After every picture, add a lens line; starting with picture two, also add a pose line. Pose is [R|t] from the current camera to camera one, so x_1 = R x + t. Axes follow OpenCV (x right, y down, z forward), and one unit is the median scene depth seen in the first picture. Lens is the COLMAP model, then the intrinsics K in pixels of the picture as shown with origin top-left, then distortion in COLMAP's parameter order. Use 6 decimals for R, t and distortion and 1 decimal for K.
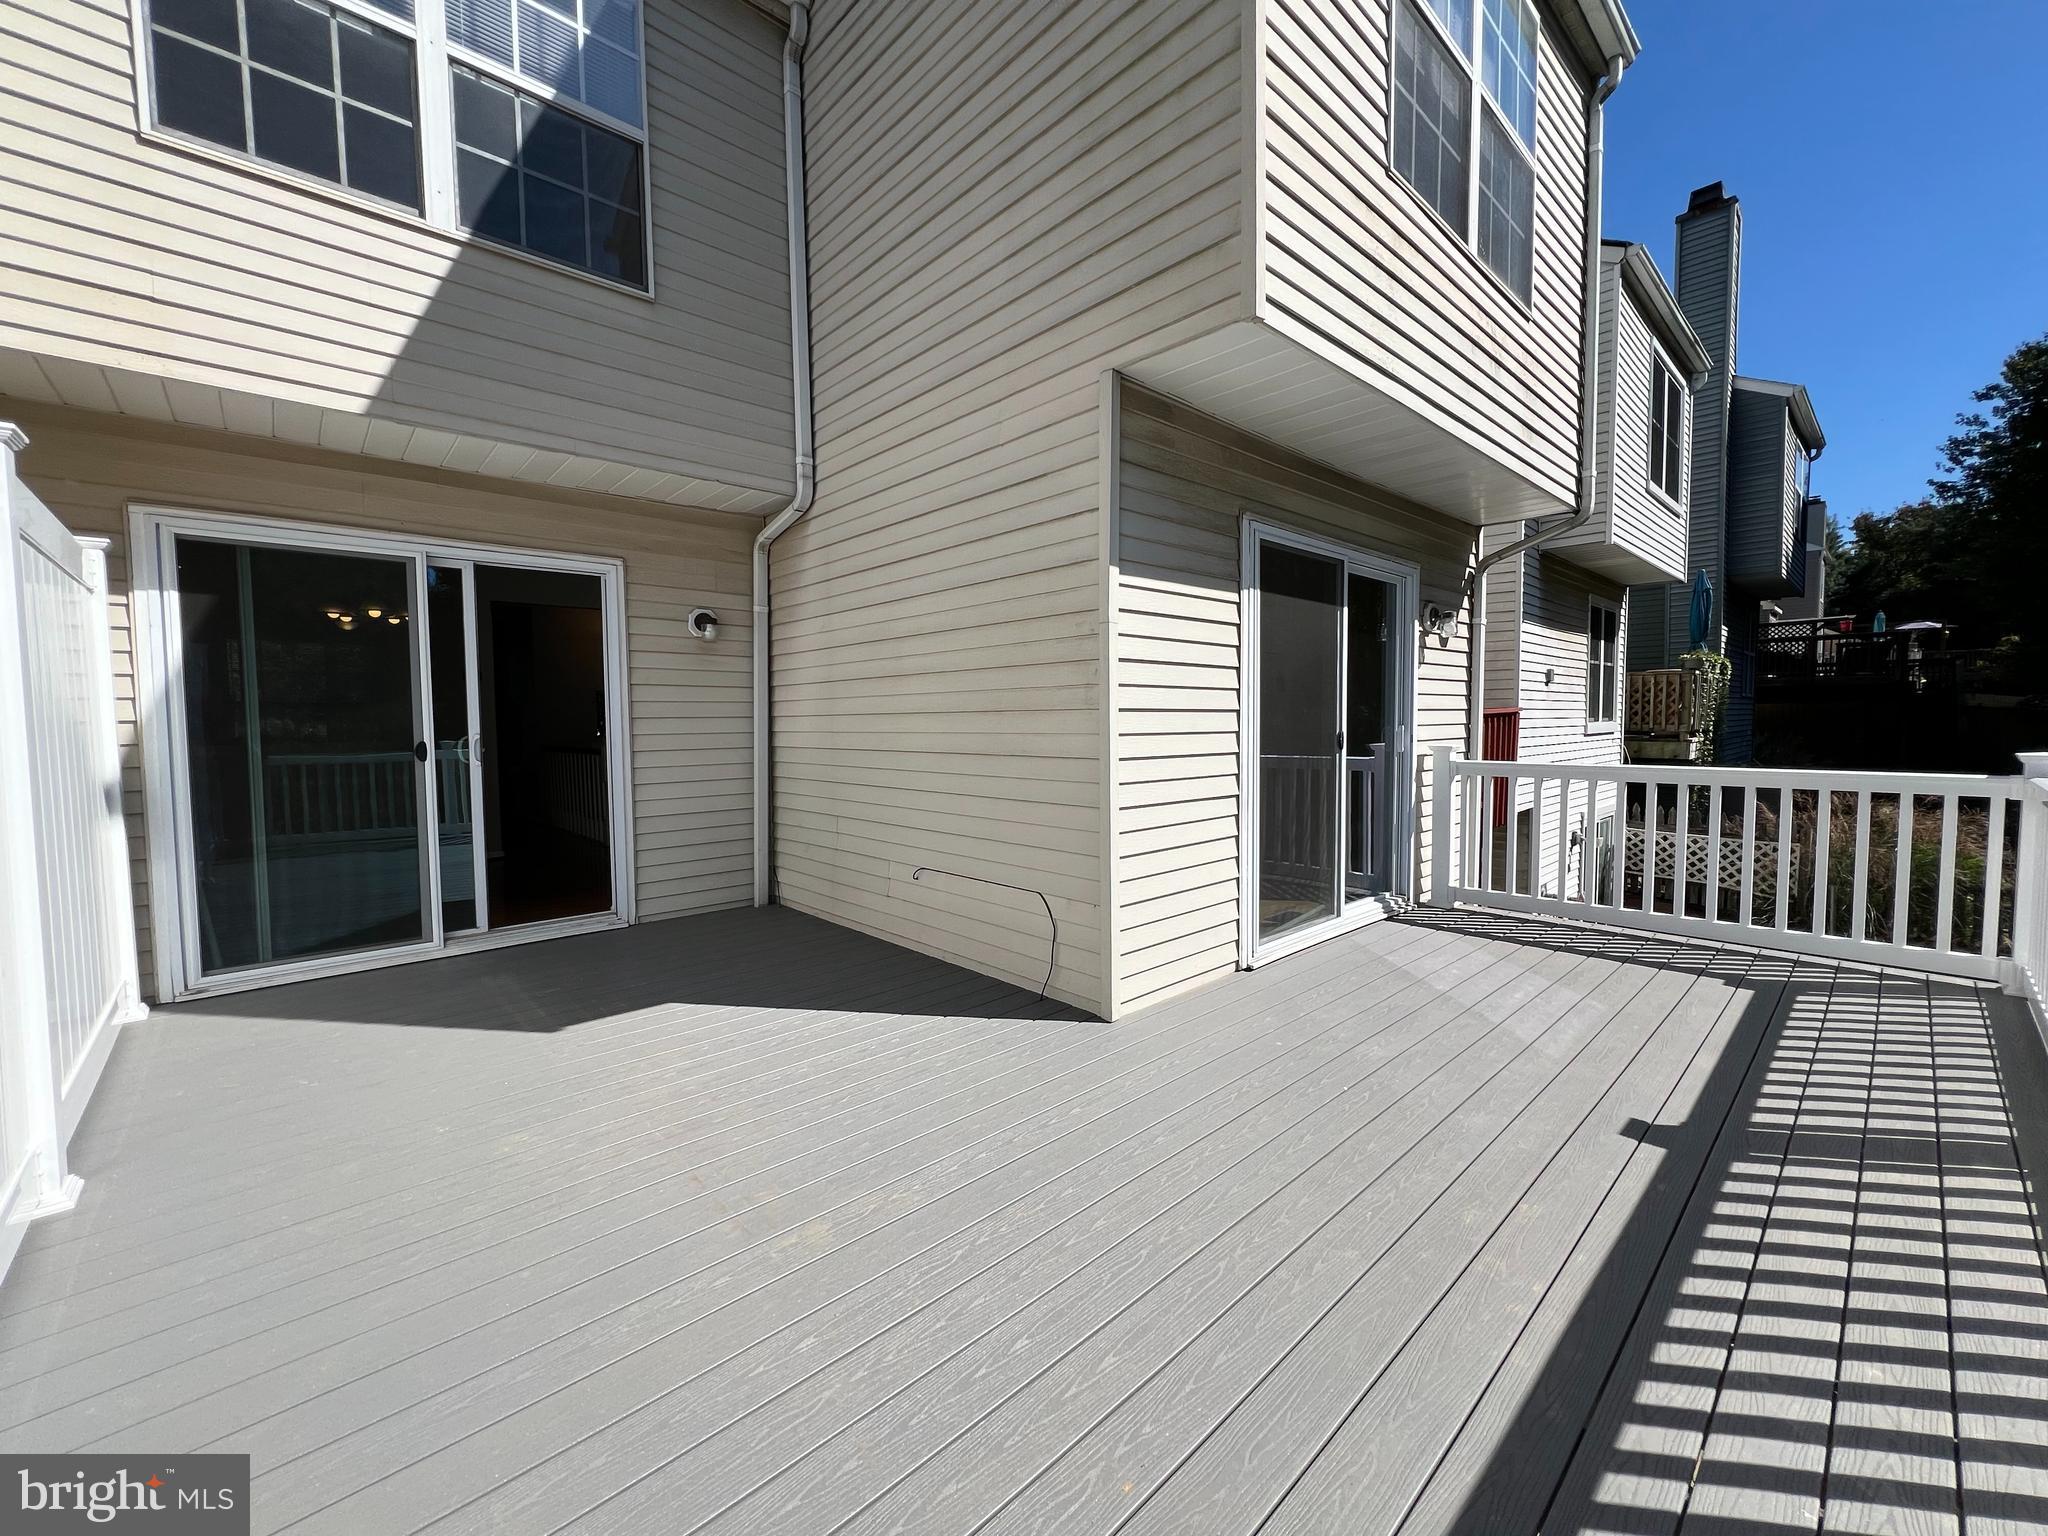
lens RADIAL K [[821.3, 0, 1037.3], [0, 821.3, 762.3], [0, 0, 1]] dist [-0.003426, 0.000572]
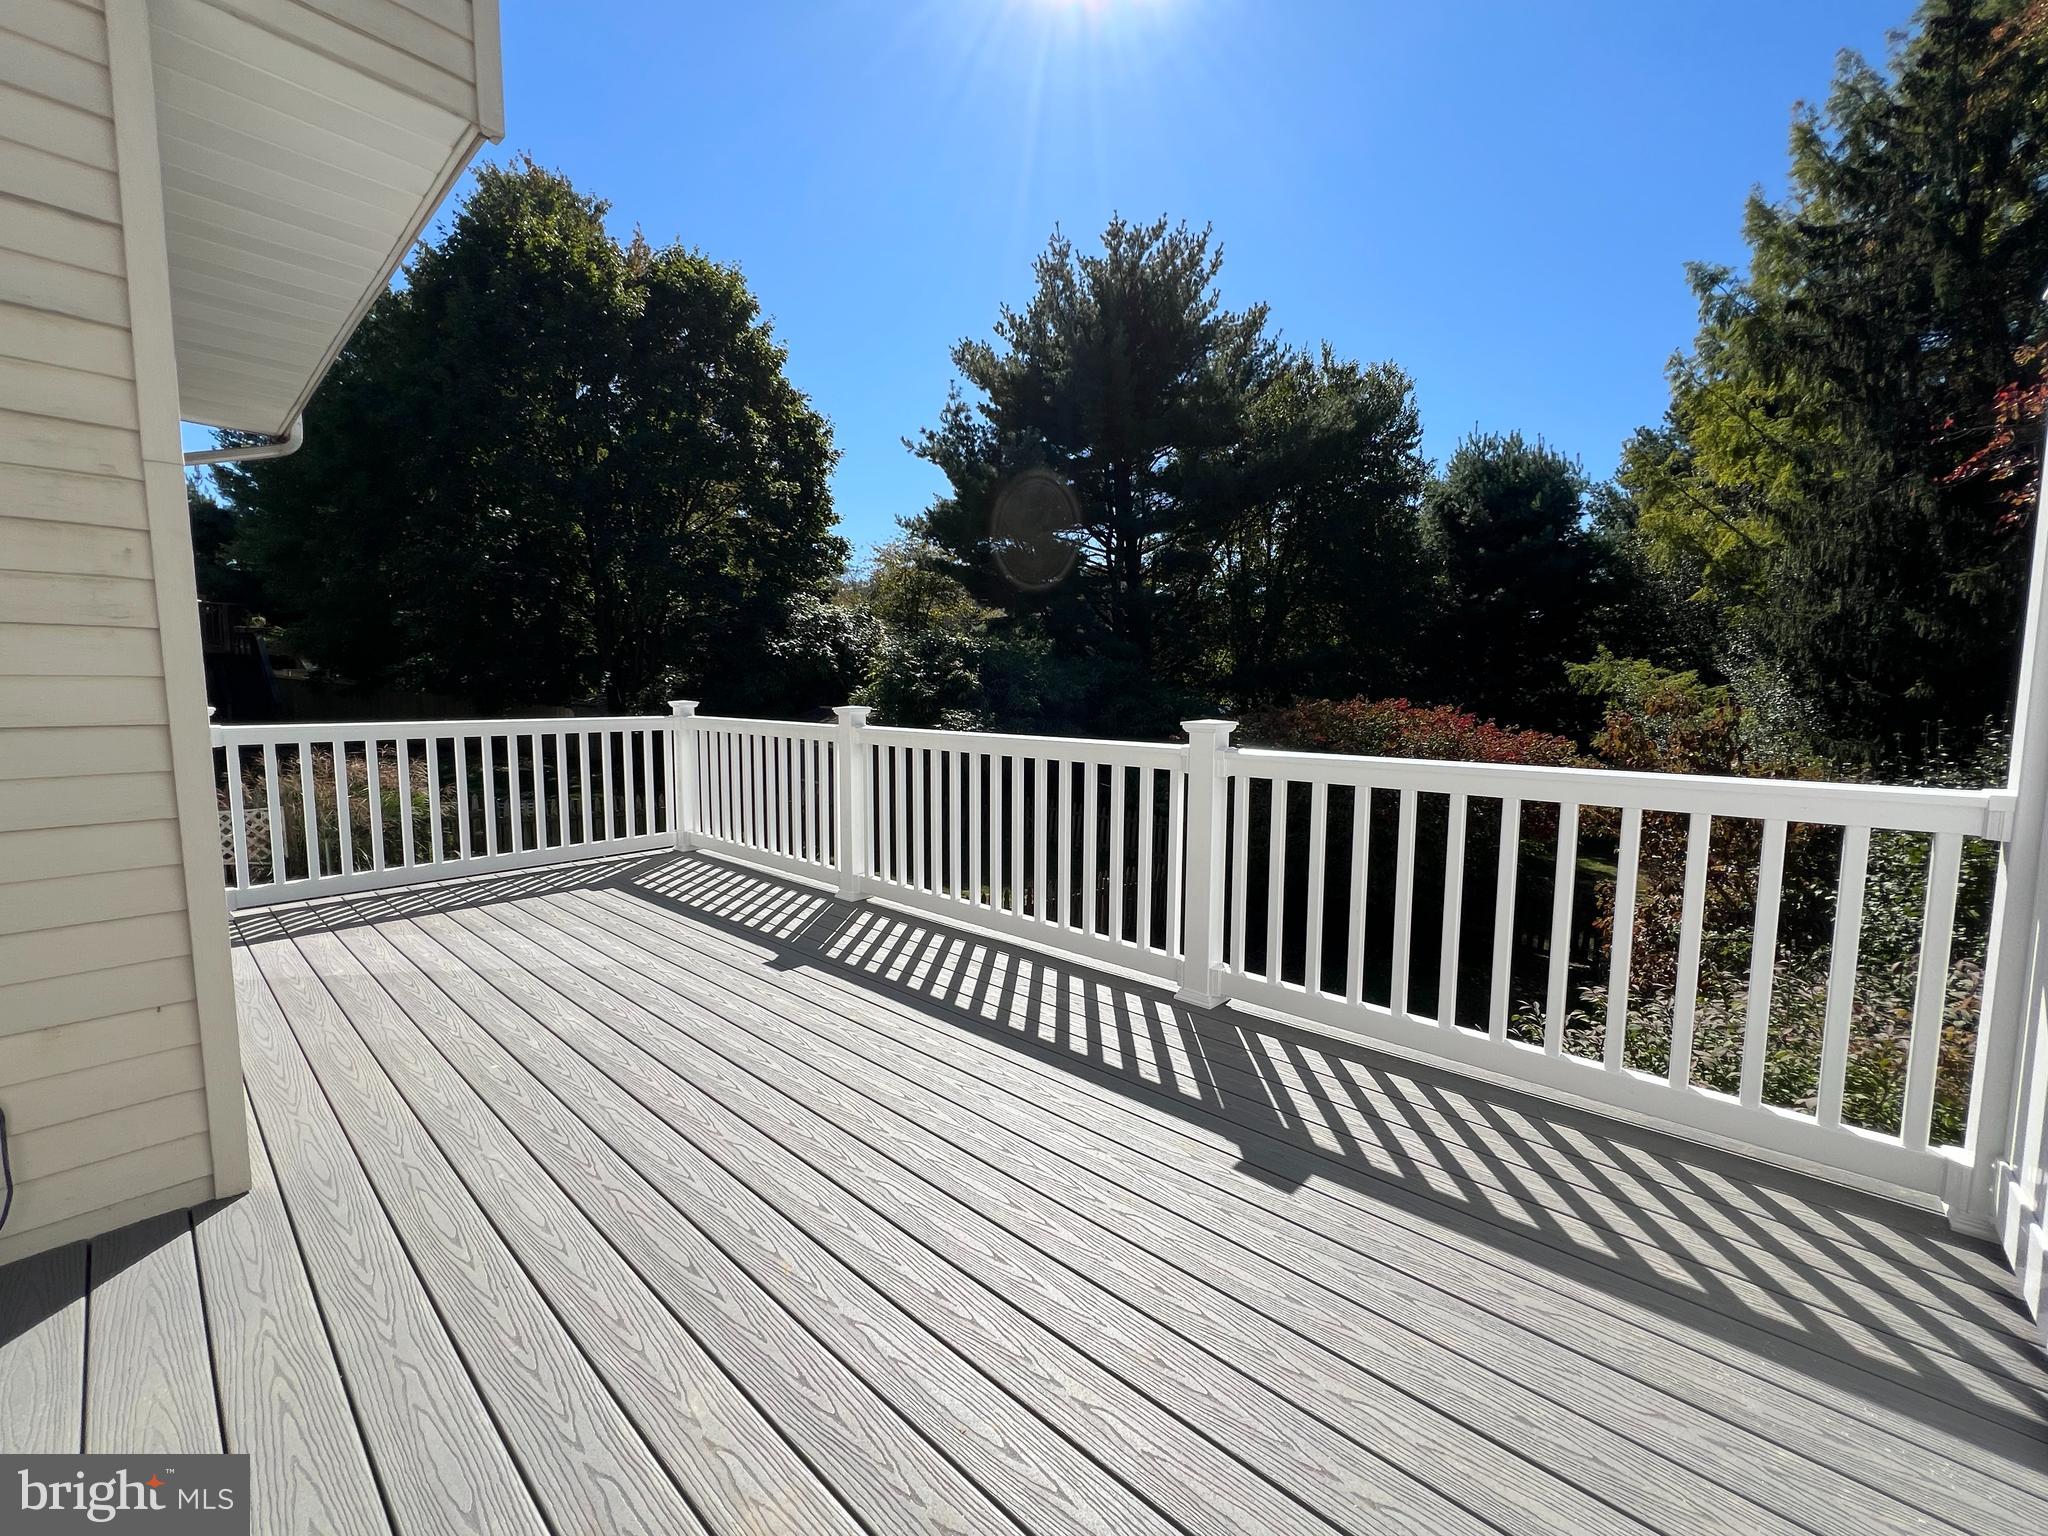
lens RADIAL K [[821.3, 0, 1022.9], [0, 821.3, 763.3], [0, 0, 1]] dist [-0.003426, 0.000572]
pose [[-0.084888, -0.089297, 0.992381, -0.624916], [0.038066, 0.994958, 0.092785, -0.010683], [-0.995663, 0.045652, -0.081061, 0.635852]]
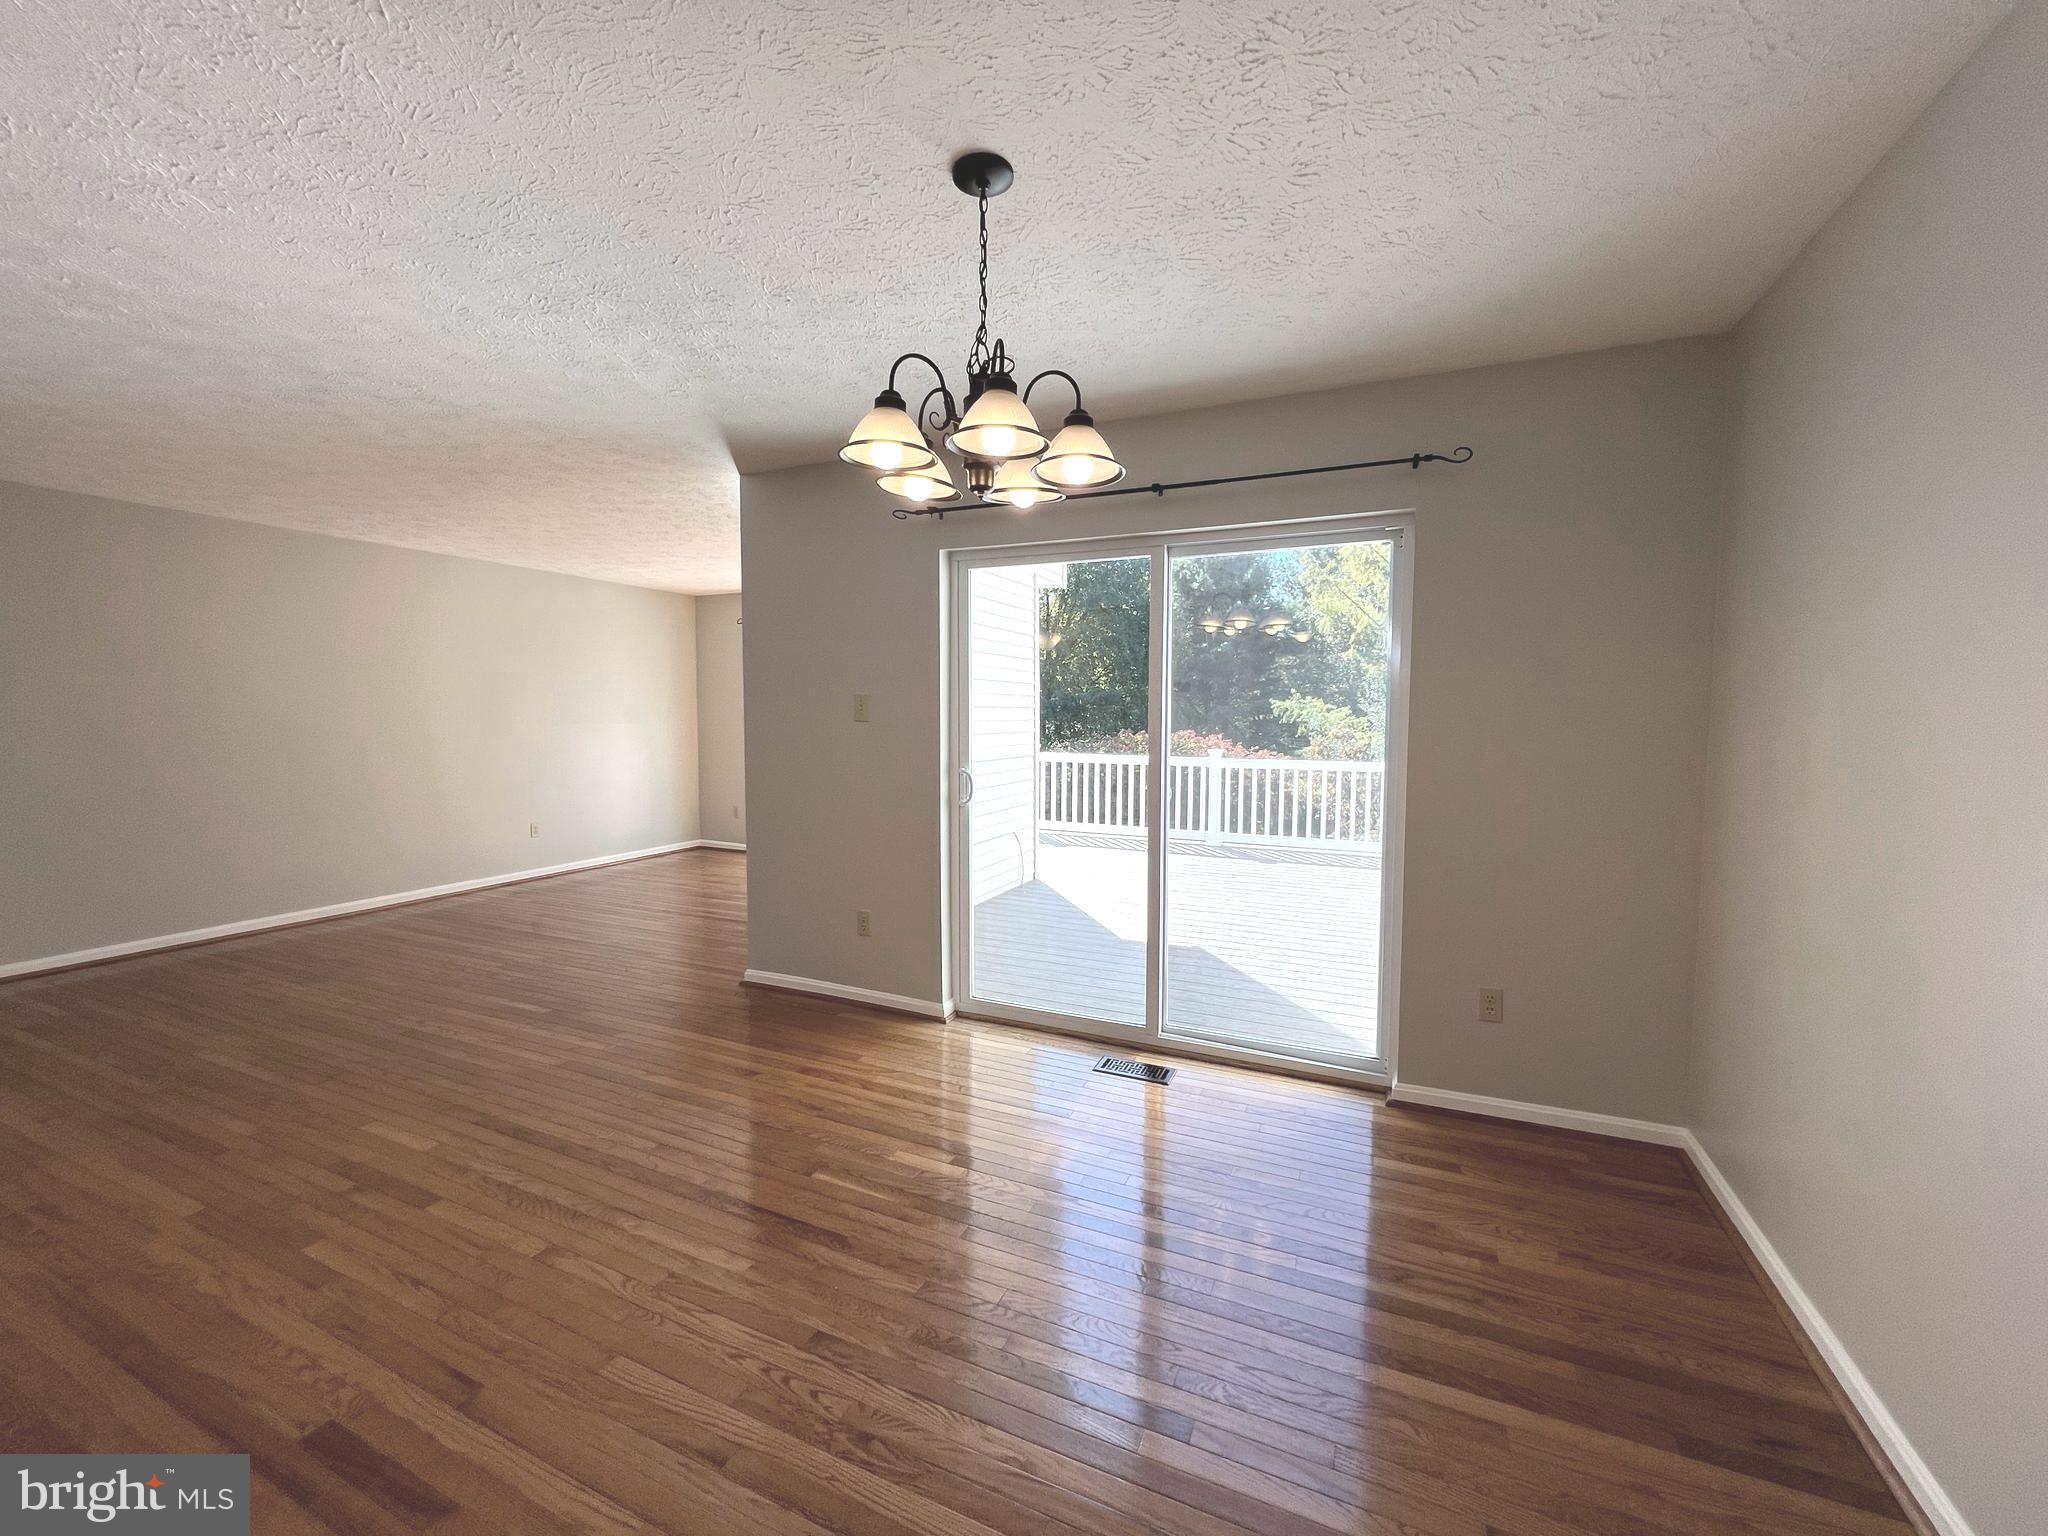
lens RADIAL K [[821.3, 0, 1026.6], [0, 821.3, 763.3], [0, 0, 1]] dist [-0.003426, 0.000572]
pose [[-0.385320, -0.053884, 0.921208, -2.361458], [0.040073, 0.996375, 0.075042, -0.184810], [-0.921912, 0.065830, -0.381764, 2.306988]]
